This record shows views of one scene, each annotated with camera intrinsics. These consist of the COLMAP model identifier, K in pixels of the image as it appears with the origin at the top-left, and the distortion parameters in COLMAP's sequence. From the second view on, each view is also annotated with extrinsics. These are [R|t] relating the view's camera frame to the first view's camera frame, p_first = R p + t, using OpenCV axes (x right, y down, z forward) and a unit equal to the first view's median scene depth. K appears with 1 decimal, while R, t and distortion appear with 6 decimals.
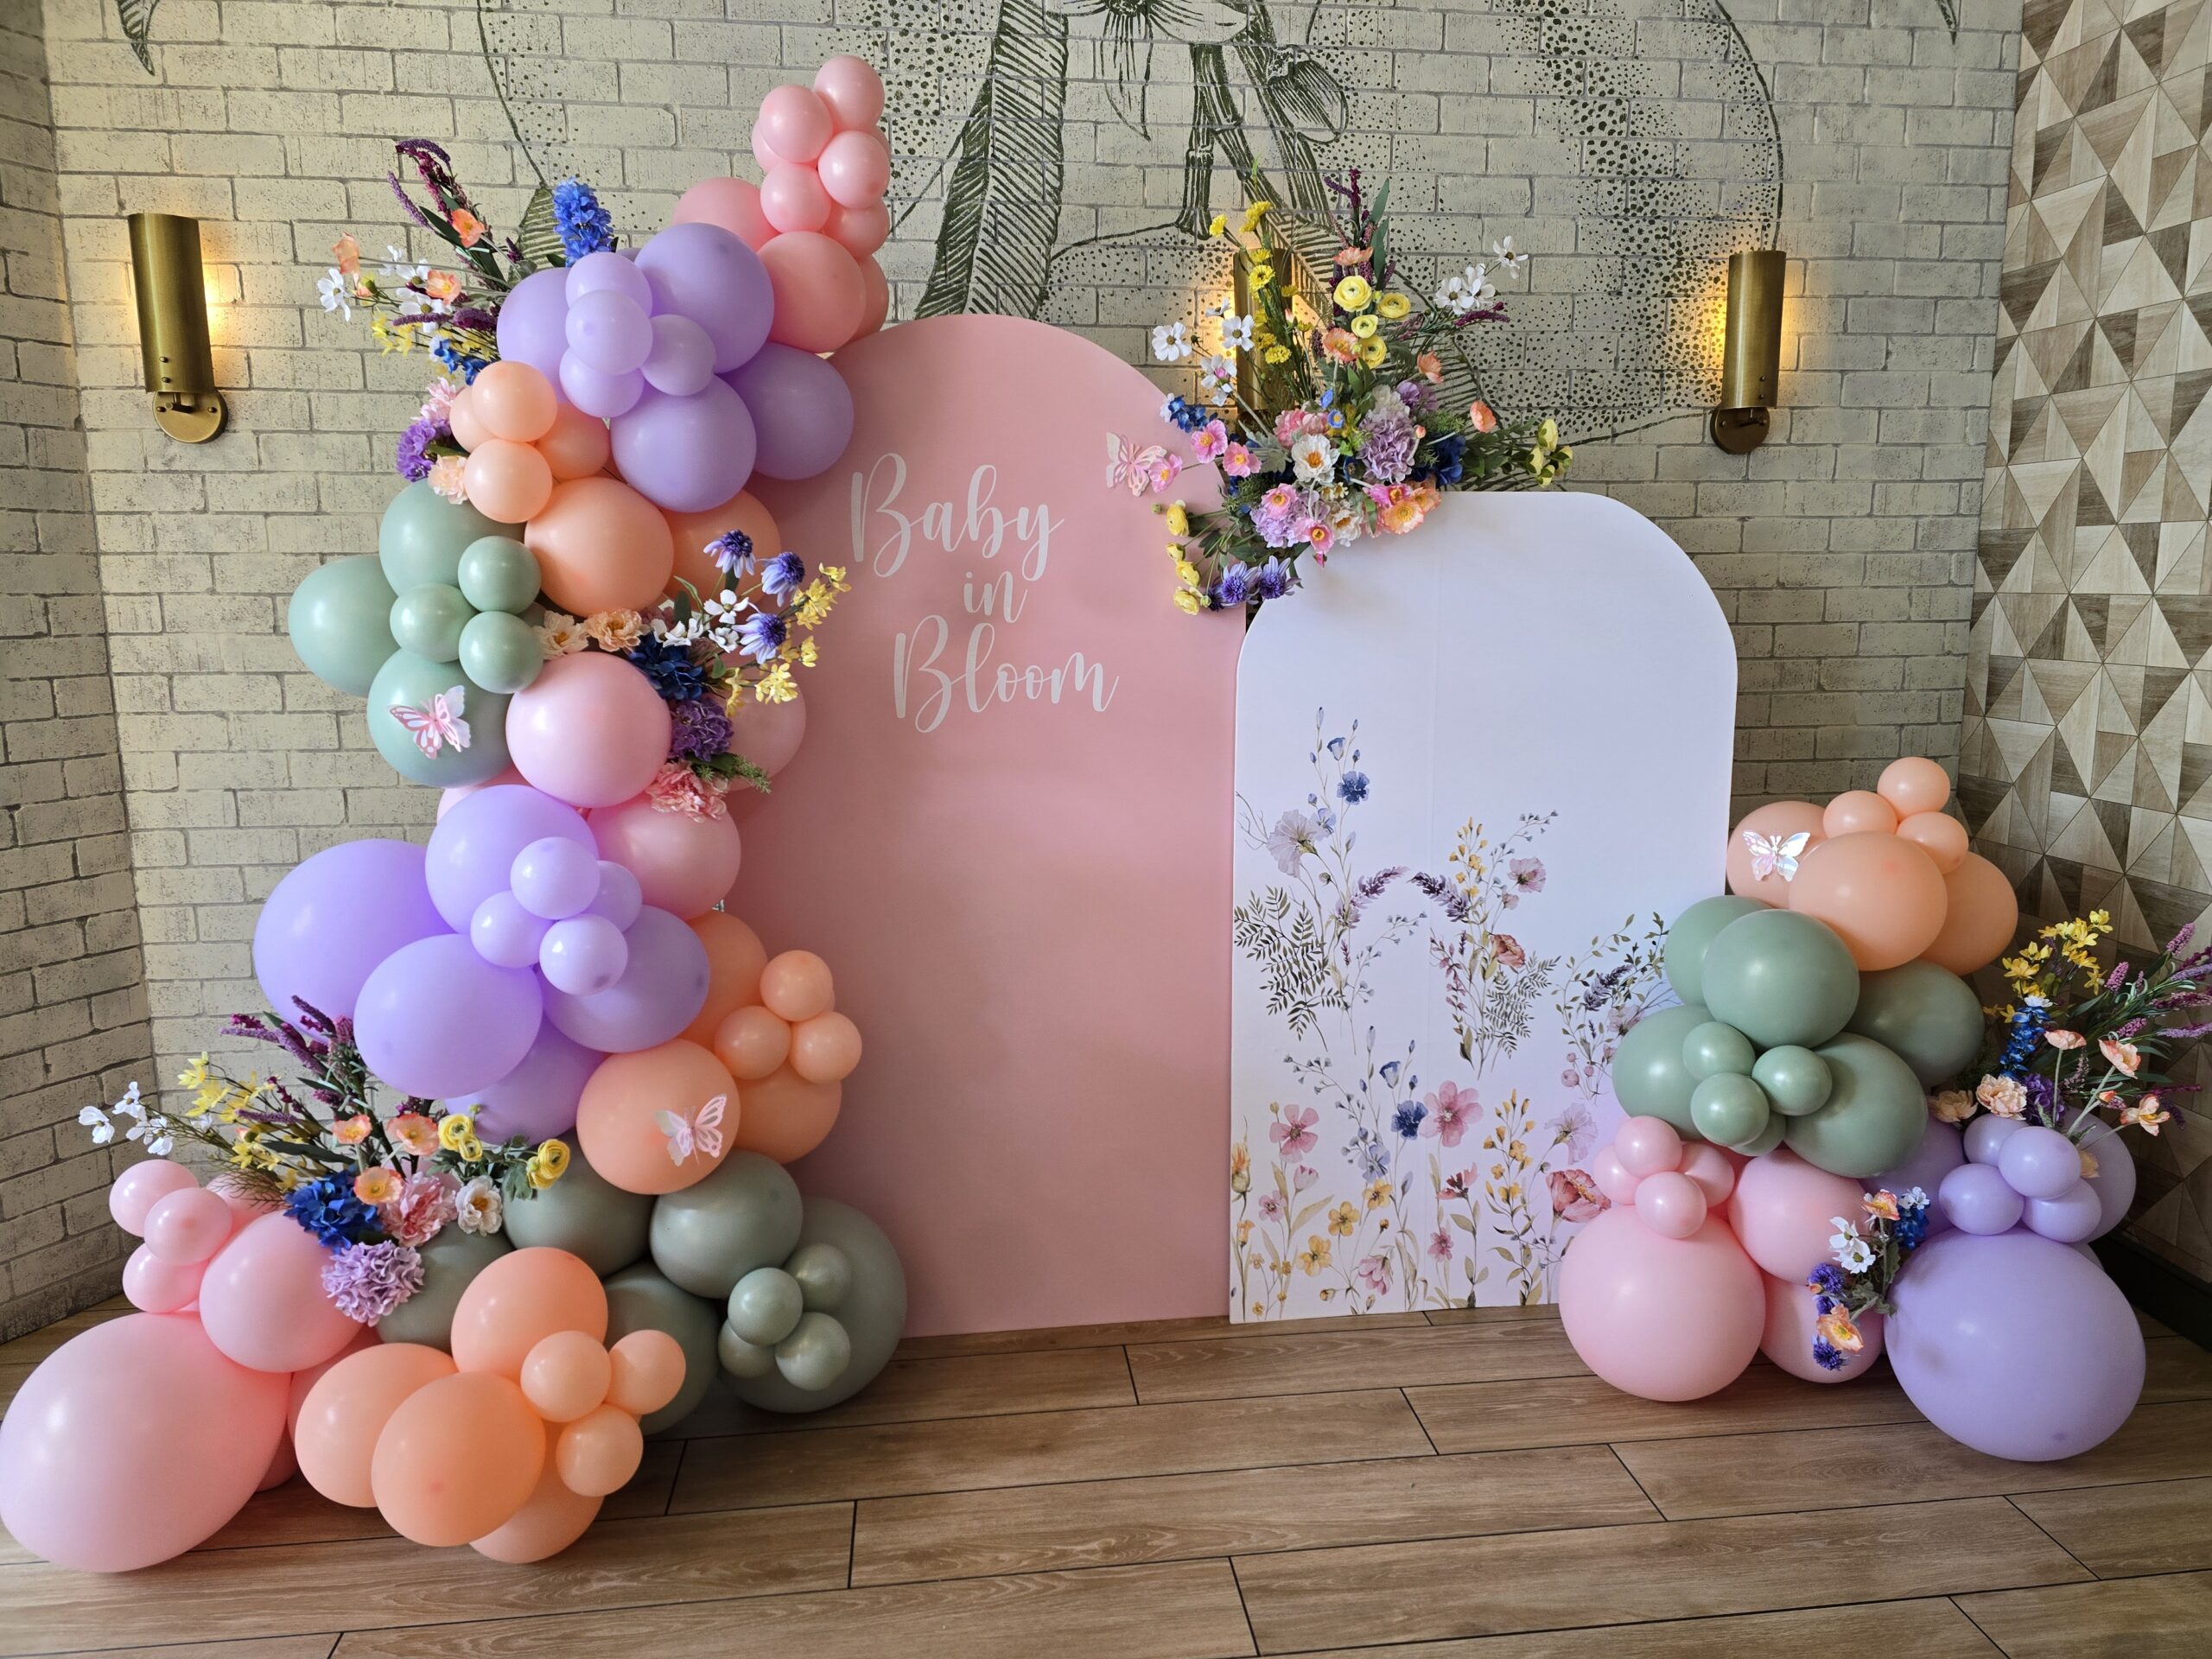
lens RADIAL K [[1487.7, 0, 1126.7], [0, 1487.7, 825.3], [0, 0, 1]] dist [0.070664, -0.067862]
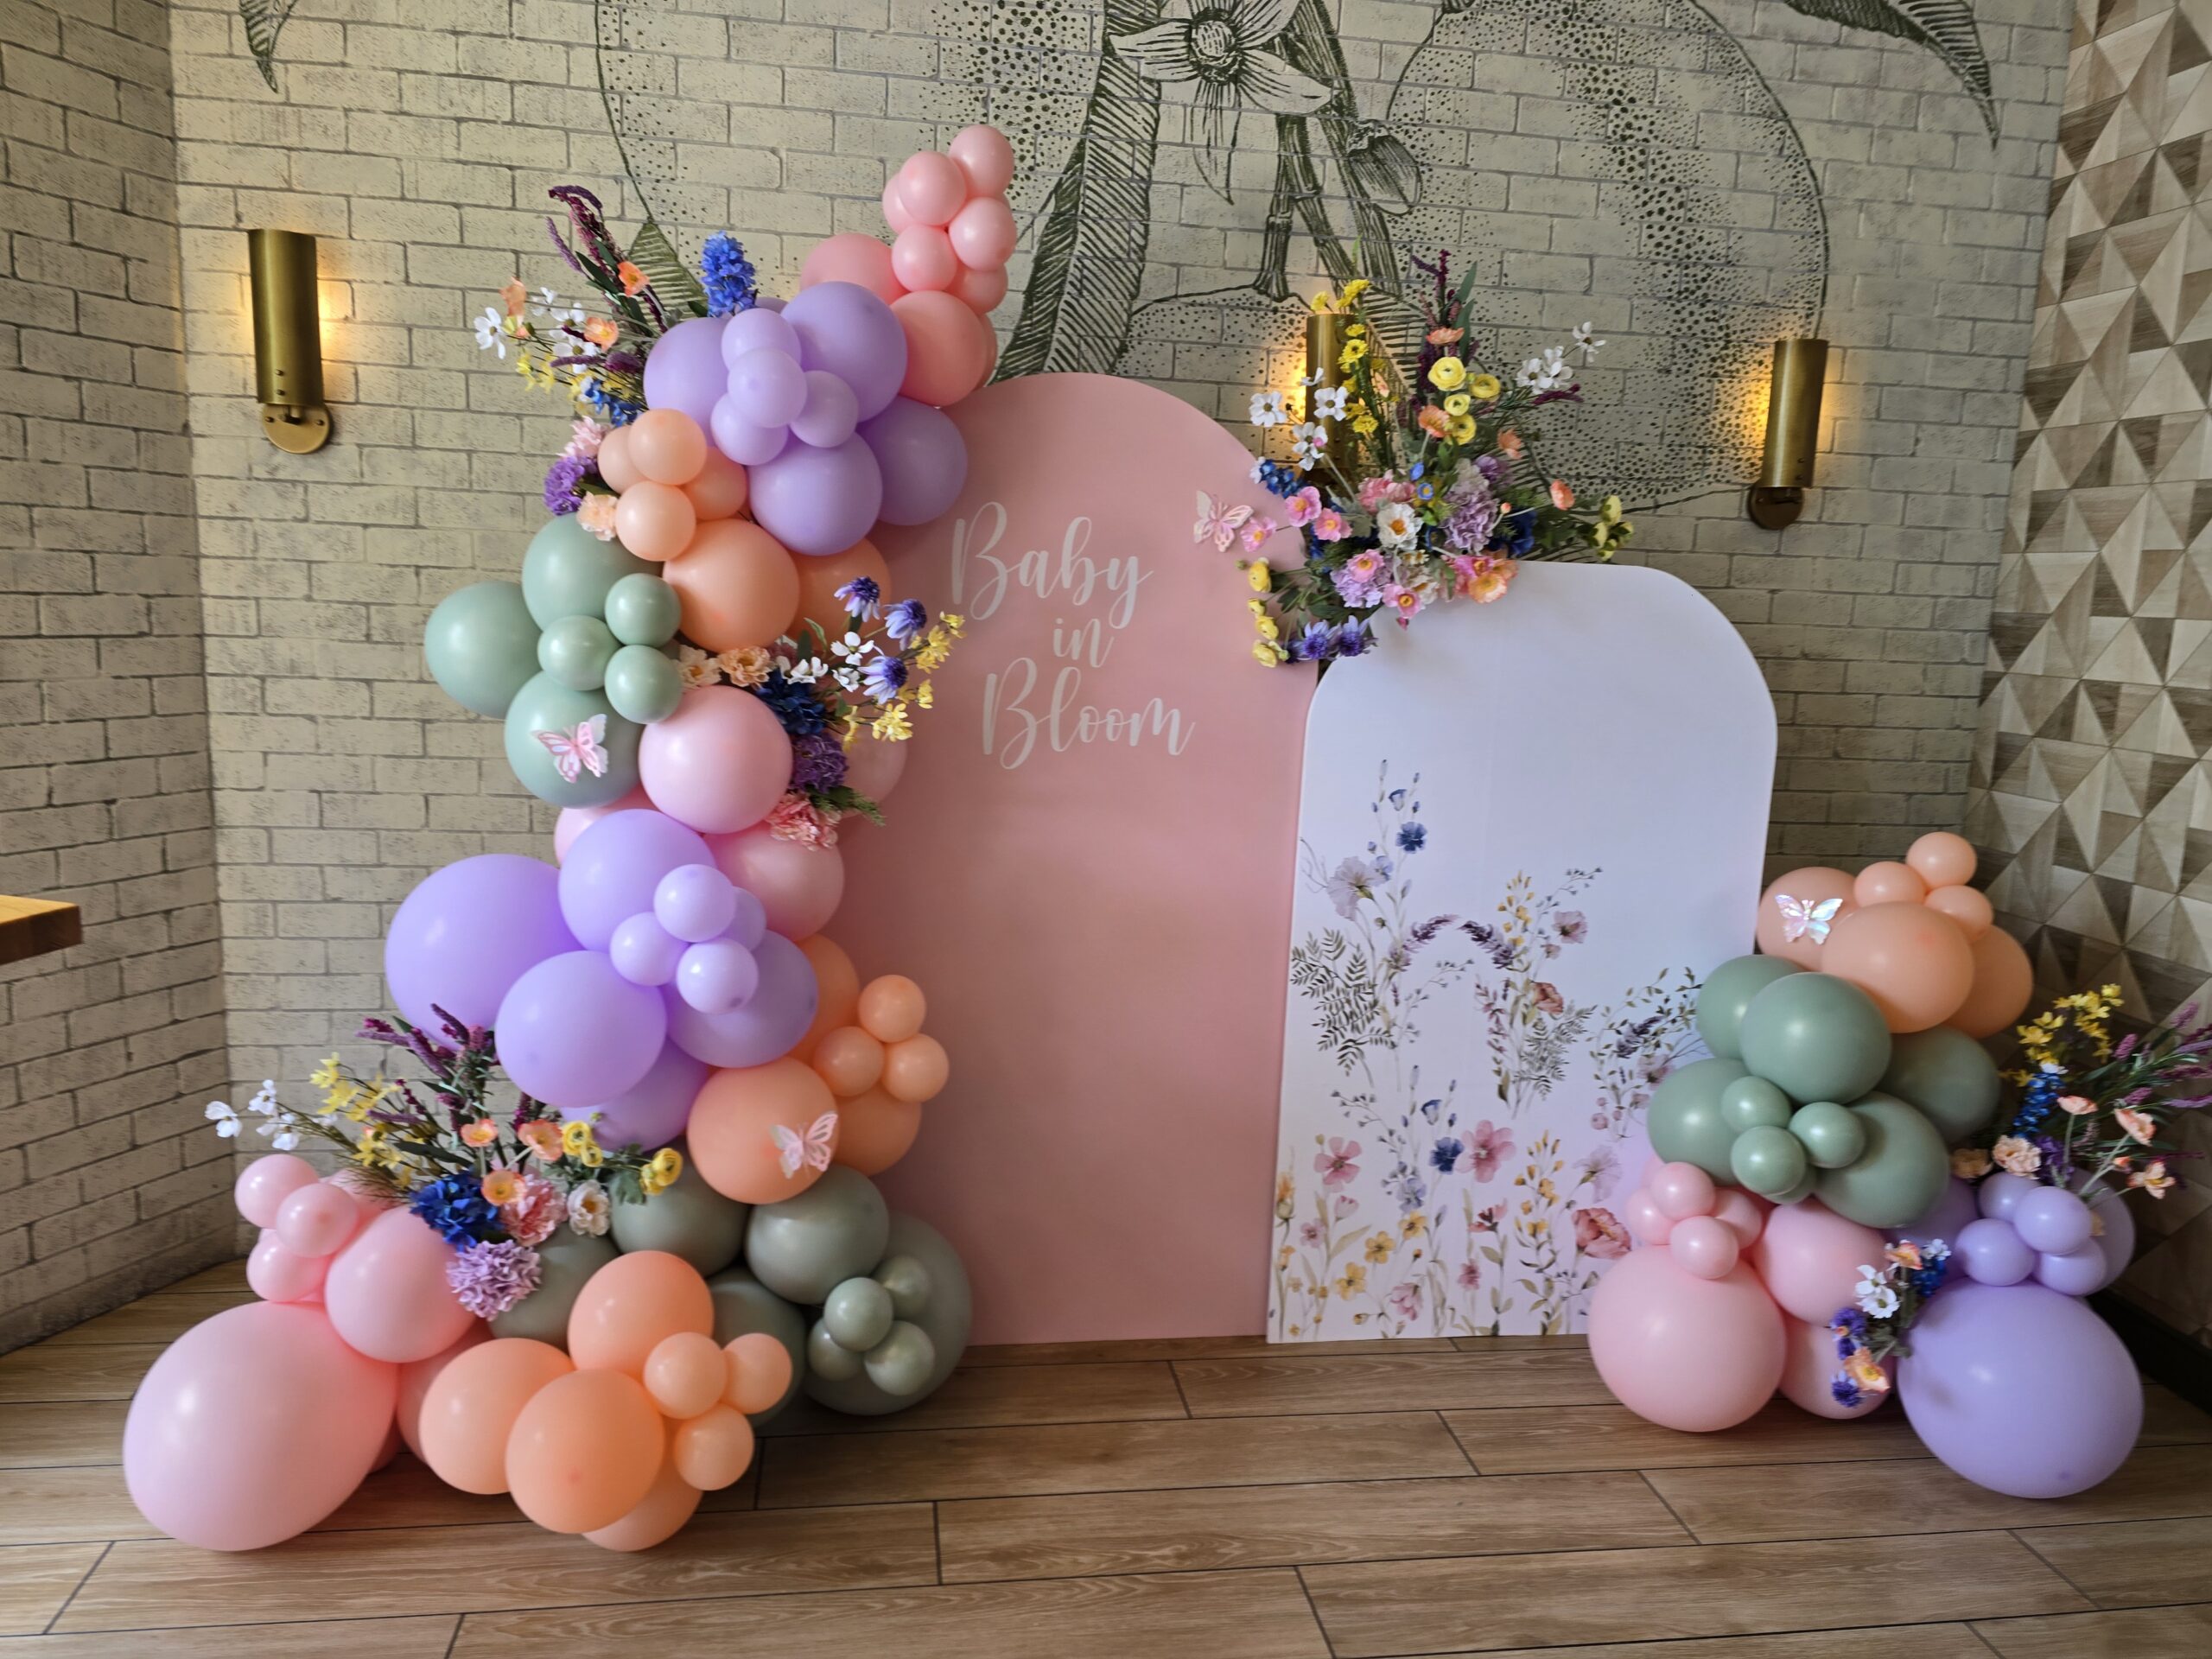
lens RADIAL K [[1489.8, 0, 1098.7], [0, 1489.8, 839.4], [0, 0, 1]] dist [0.075297, -0.073396]
pose [[0.998745, 0.041852, 0.027524, -0.092762], [-0.041991, 0.999108, 0.004496, -0.018751], [-0.027311, -0.005646, 0.999611, -0.042880]]
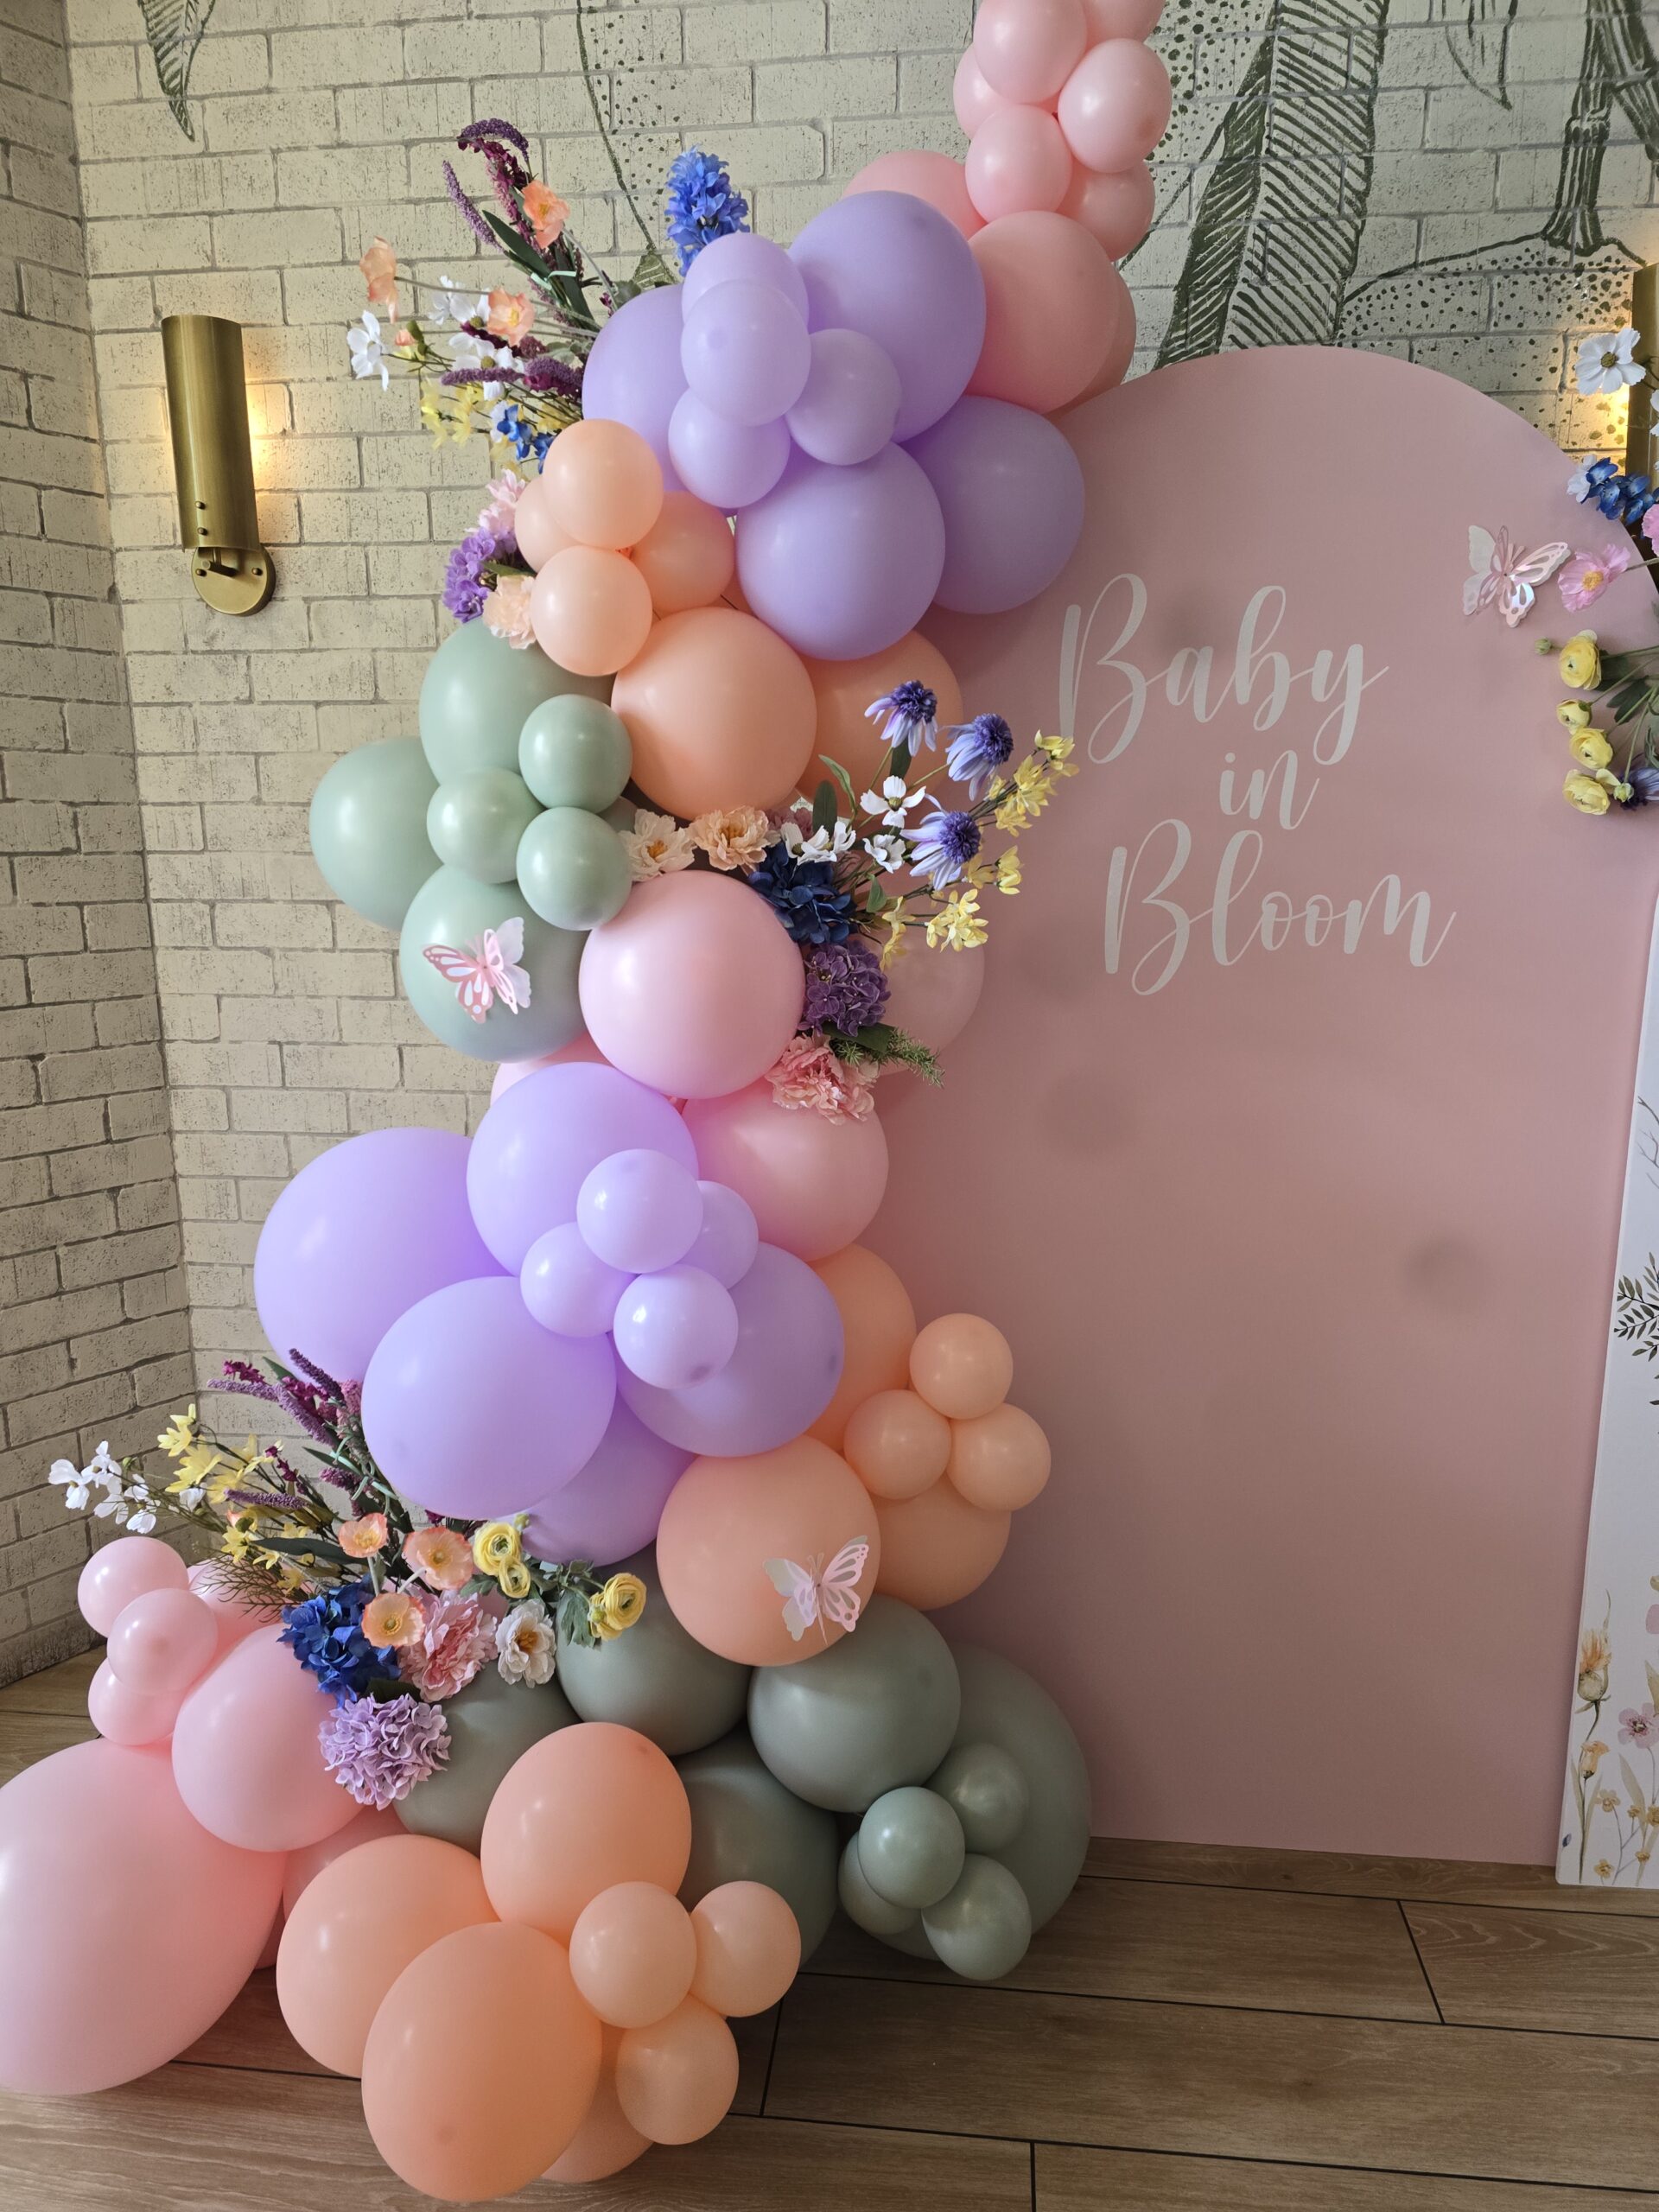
lens RADIAL K [[1489.8, 0, 831.5], [0, 1489.8, 1138.0], [0, 0, 1]] dist [0.075297, -0.073396]
pose [[0.972023, 0.046281, -0.230279, -0.107076], [-0.036154, 0.998193, 0.048005, -0.022940], [0.232085, -0.038337, 0.971940, 0.276542]]
